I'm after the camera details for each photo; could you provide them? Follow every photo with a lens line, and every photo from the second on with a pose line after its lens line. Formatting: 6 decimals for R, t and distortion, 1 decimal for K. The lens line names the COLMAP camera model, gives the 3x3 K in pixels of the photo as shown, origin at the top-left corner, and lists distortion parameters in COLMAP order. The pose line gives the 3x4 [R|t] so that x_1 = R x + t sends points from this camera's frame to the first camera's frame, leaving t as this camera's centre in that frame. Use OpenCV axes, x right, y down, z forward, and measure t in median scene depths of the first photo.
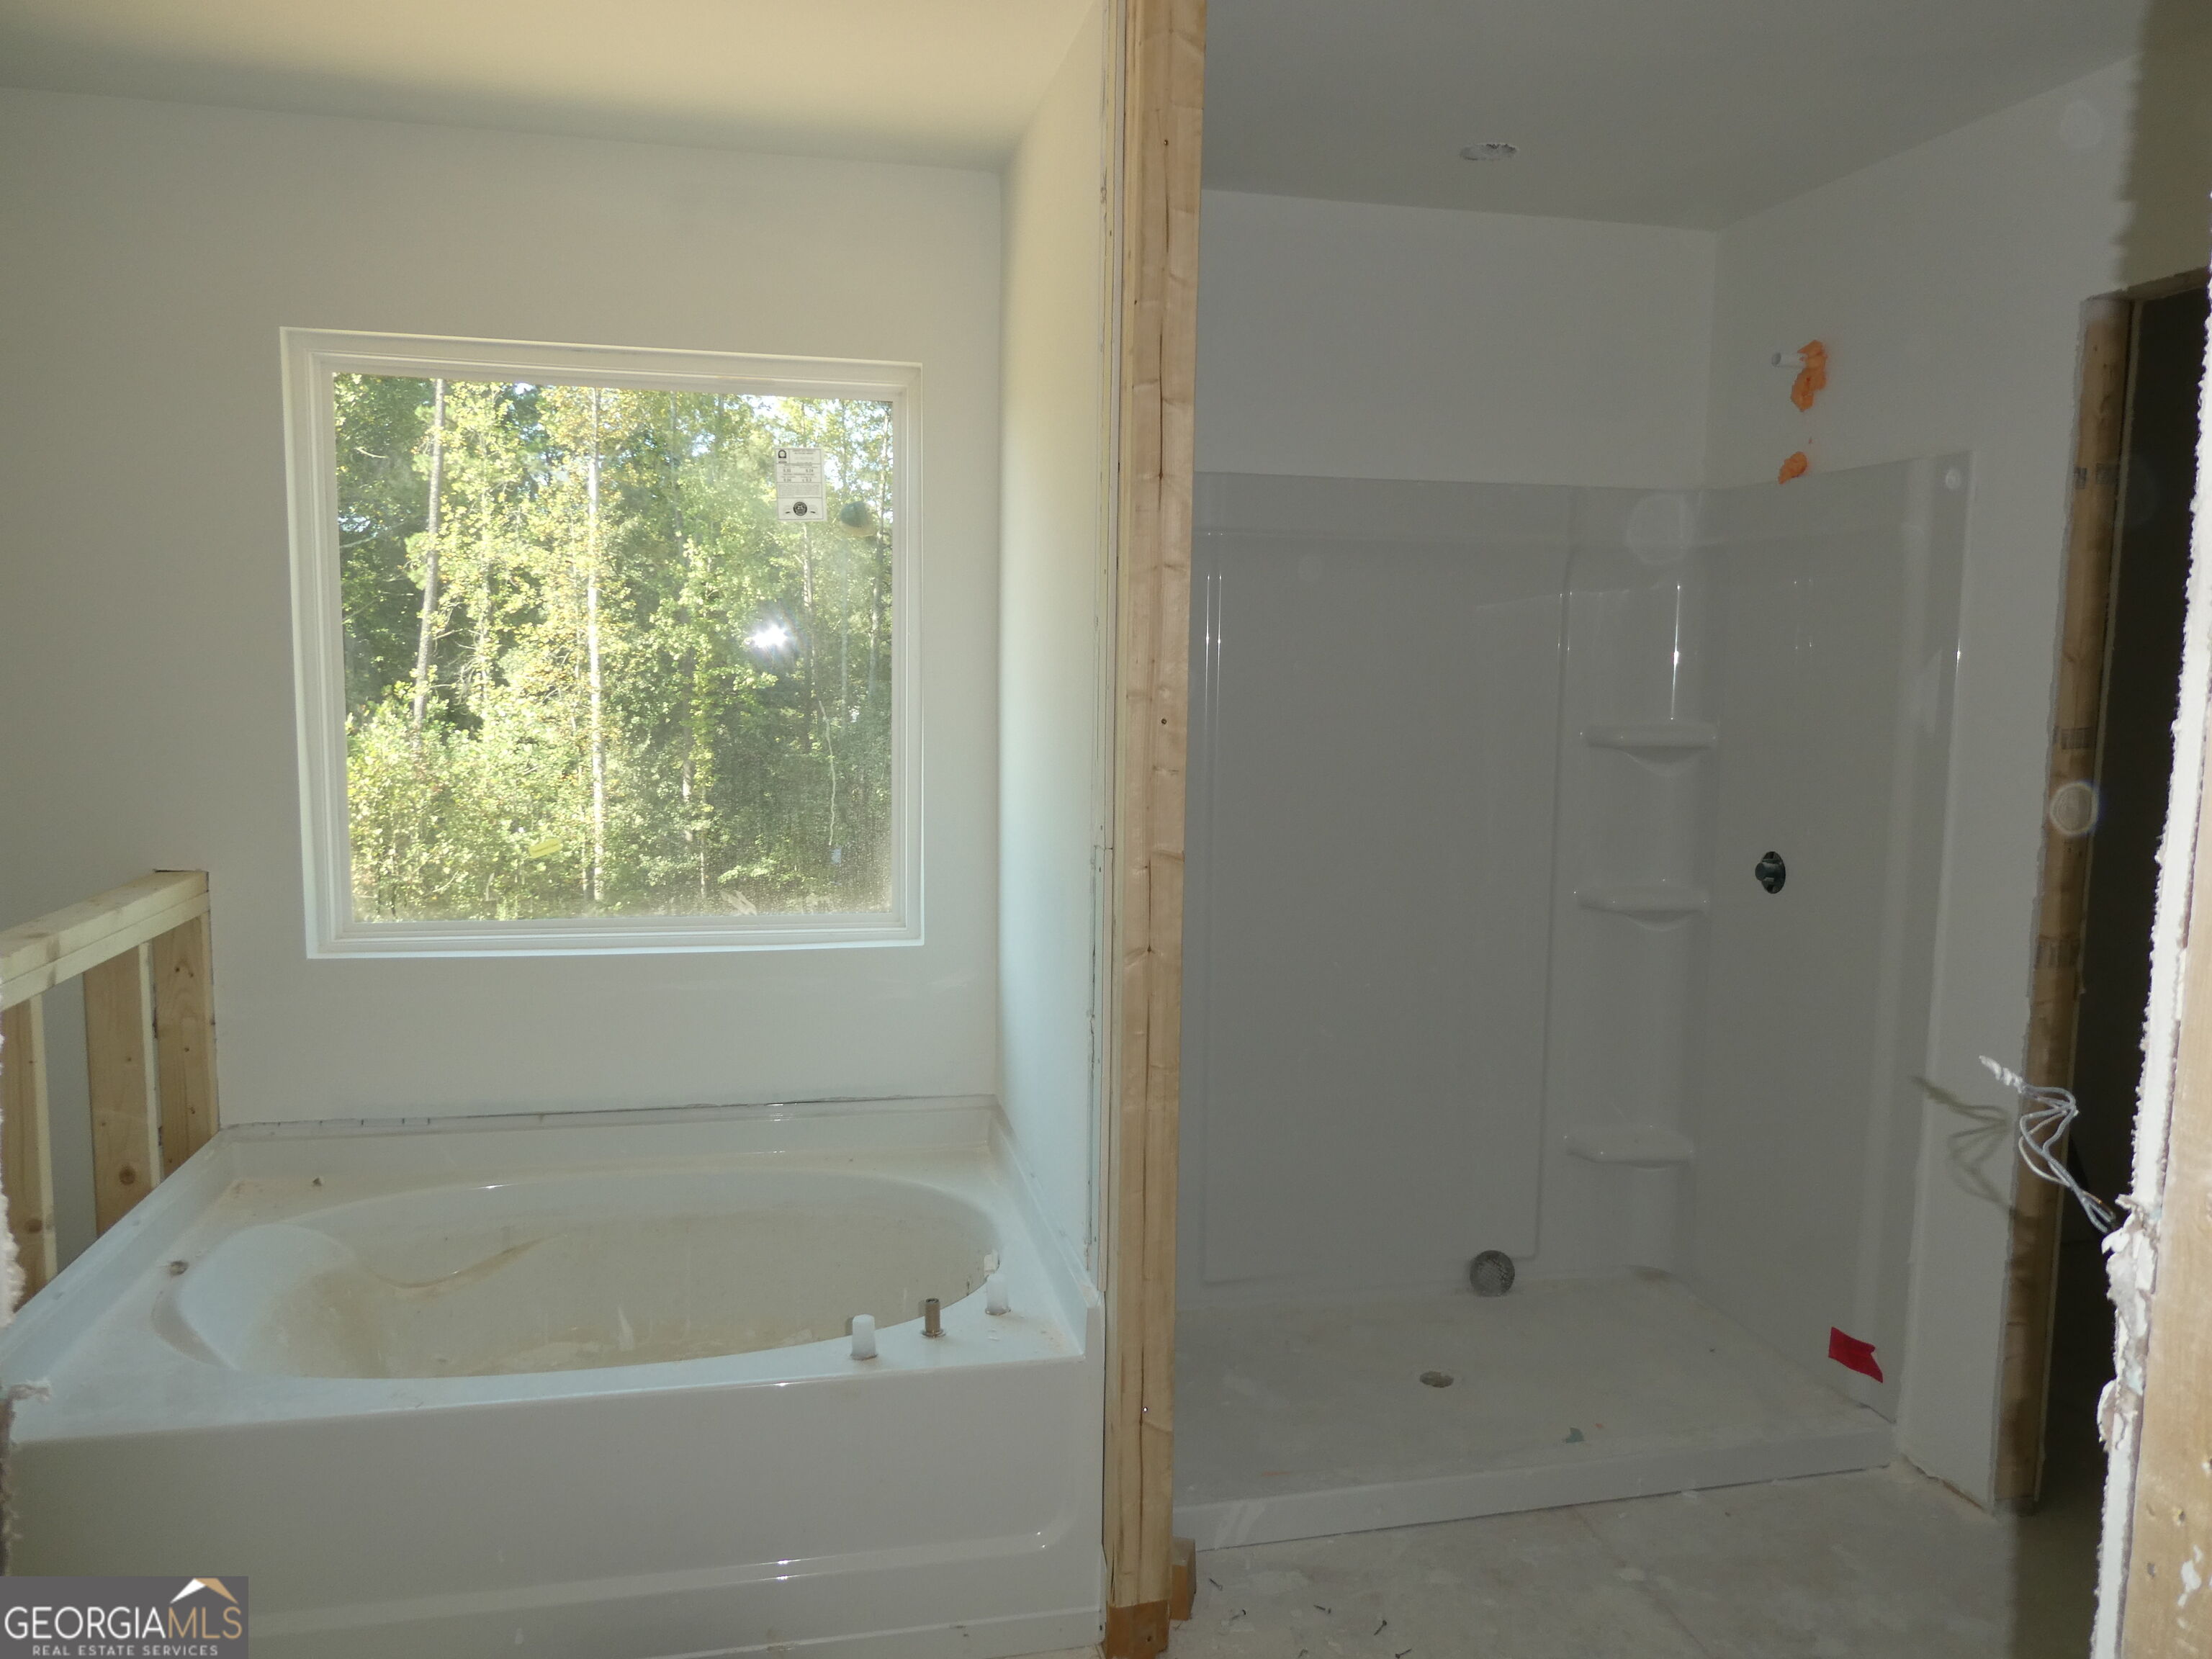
lens RADIAL K [[1584.3, 0, 1107.9], [0, 1584.3, 827.7], [0, 0, 1]] dist [-0.001553, 0.007667]
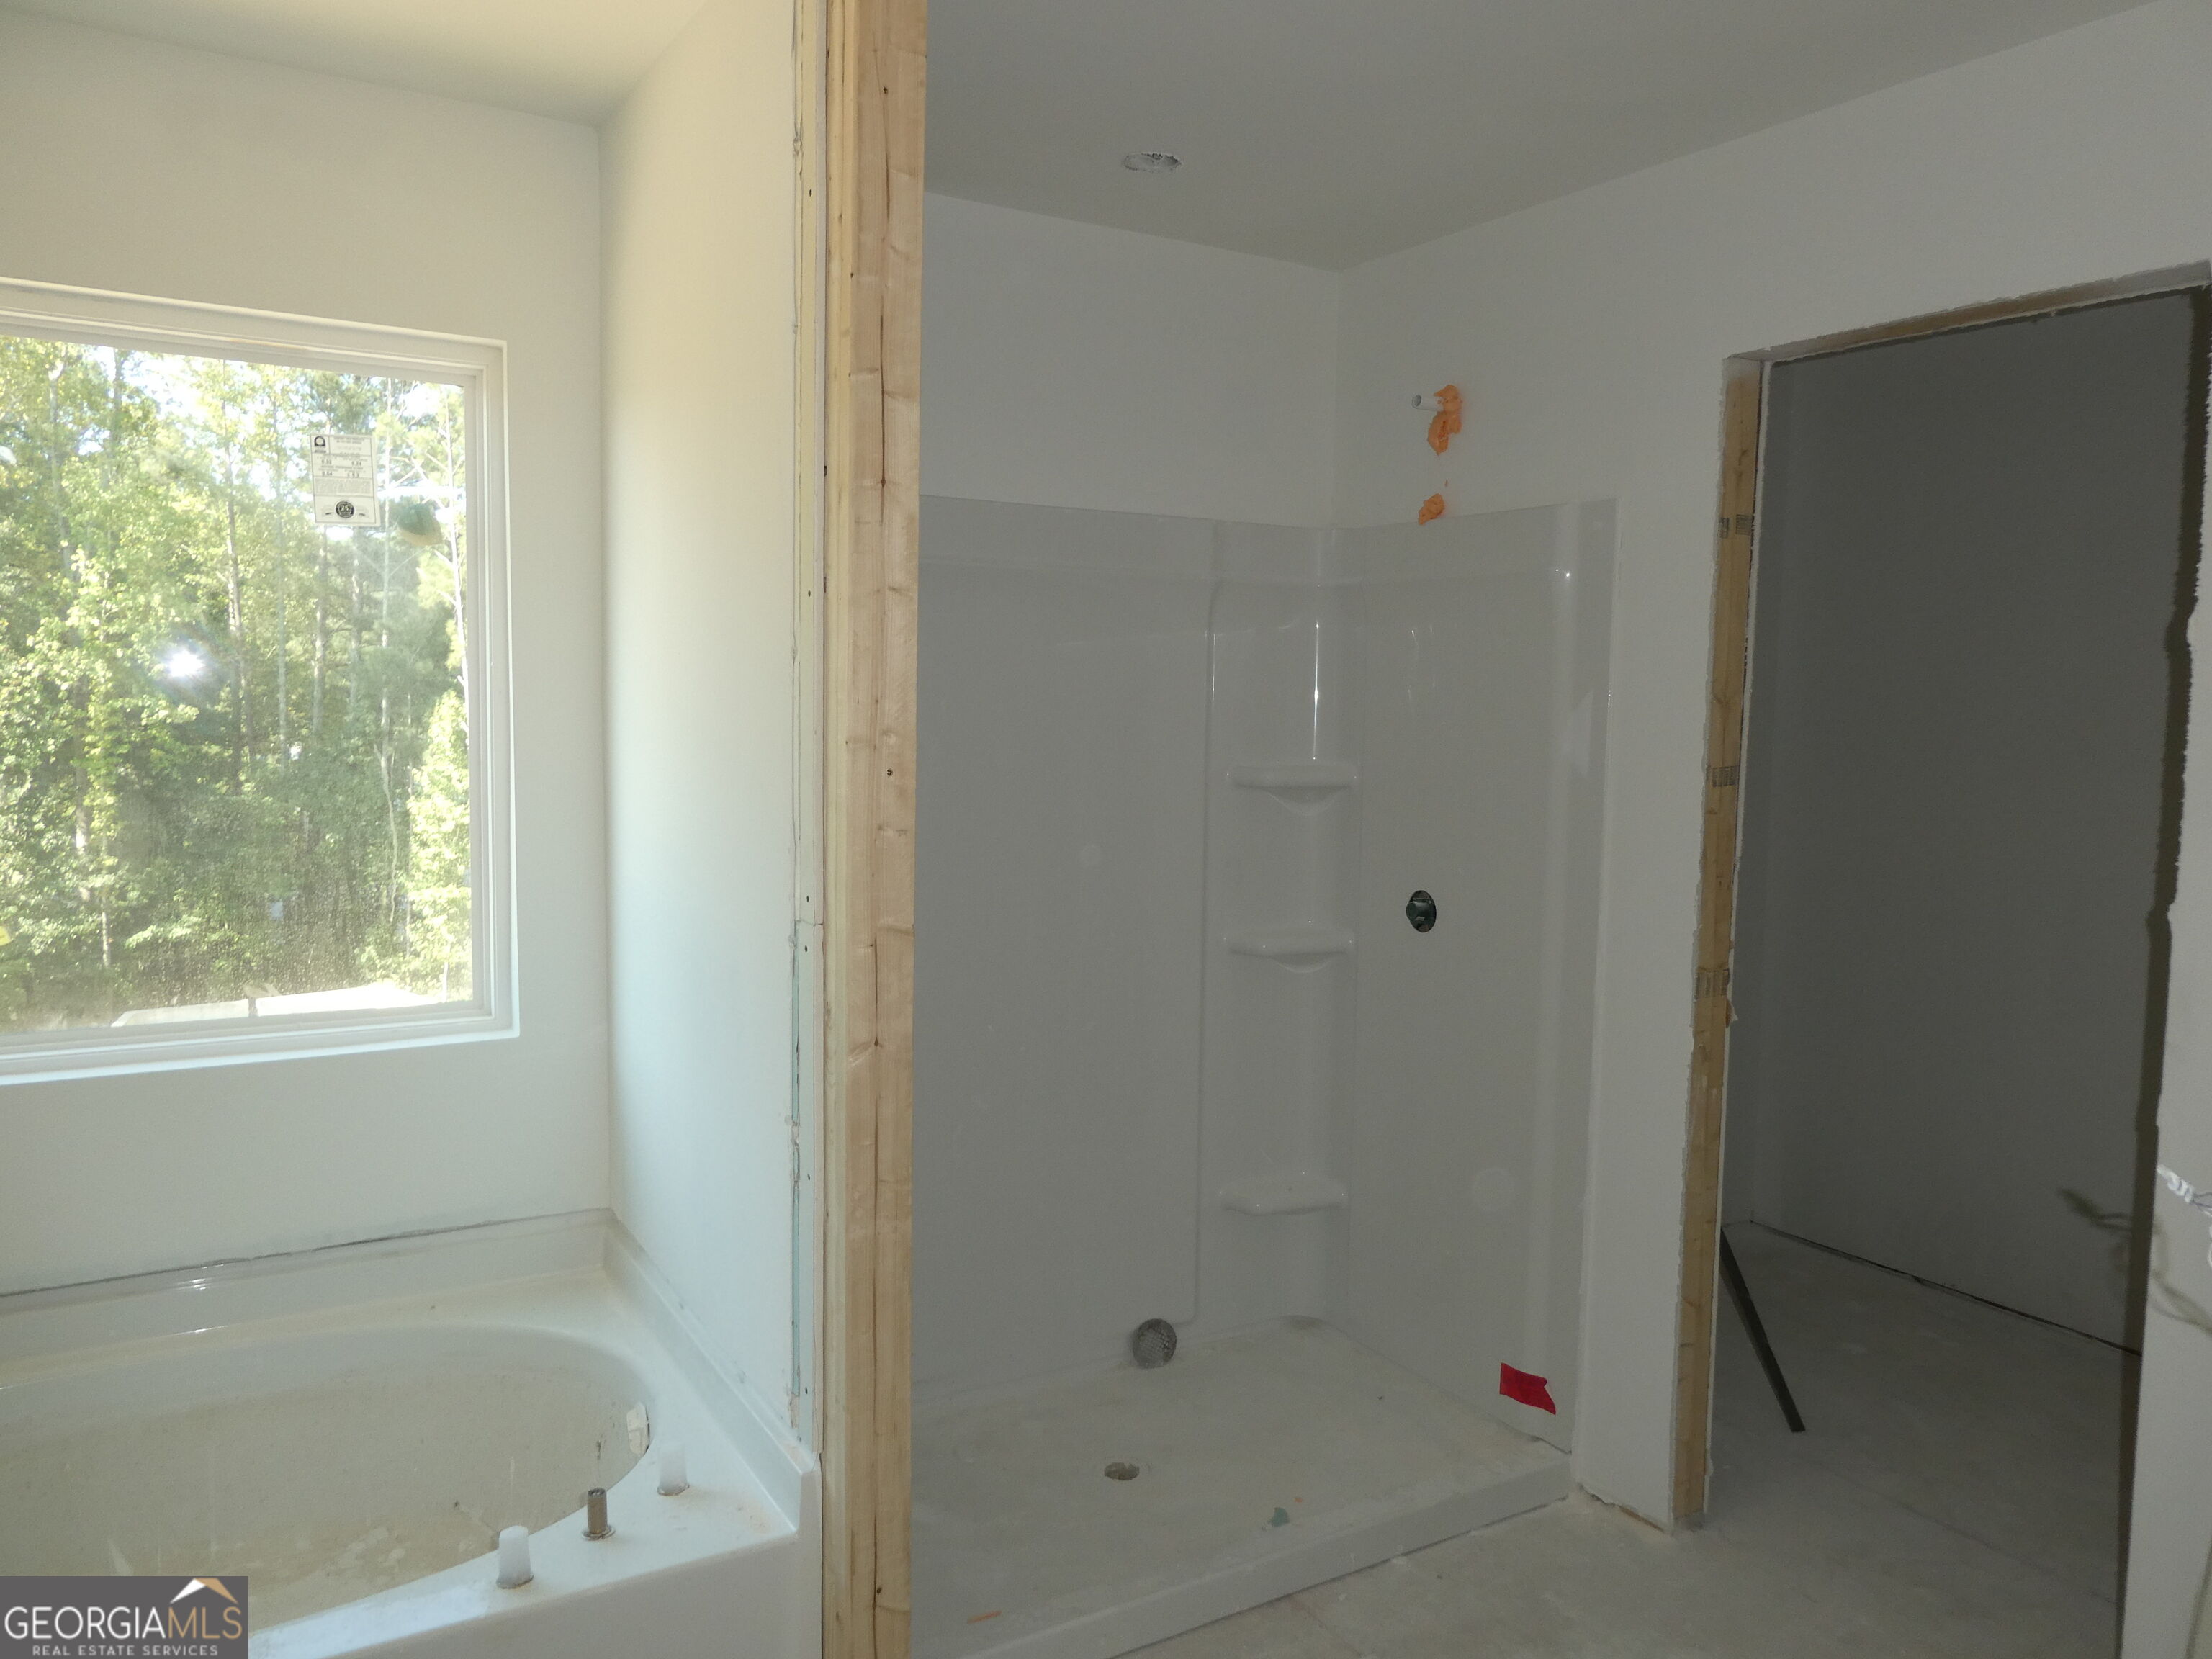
lens RADIAL K [[1584.3, 0, 1104.6], [0, 1584.3, 831.3], [0, 0, 1]] dist [-0.001553, 0.007667]
pose [[0.949672, -0.022927, 0.312407, -0.089224], [0.028617, 0.999497, -0.013641, -0.015463], [-0.311937, 0.021895, 0.949851, 0.119085]]
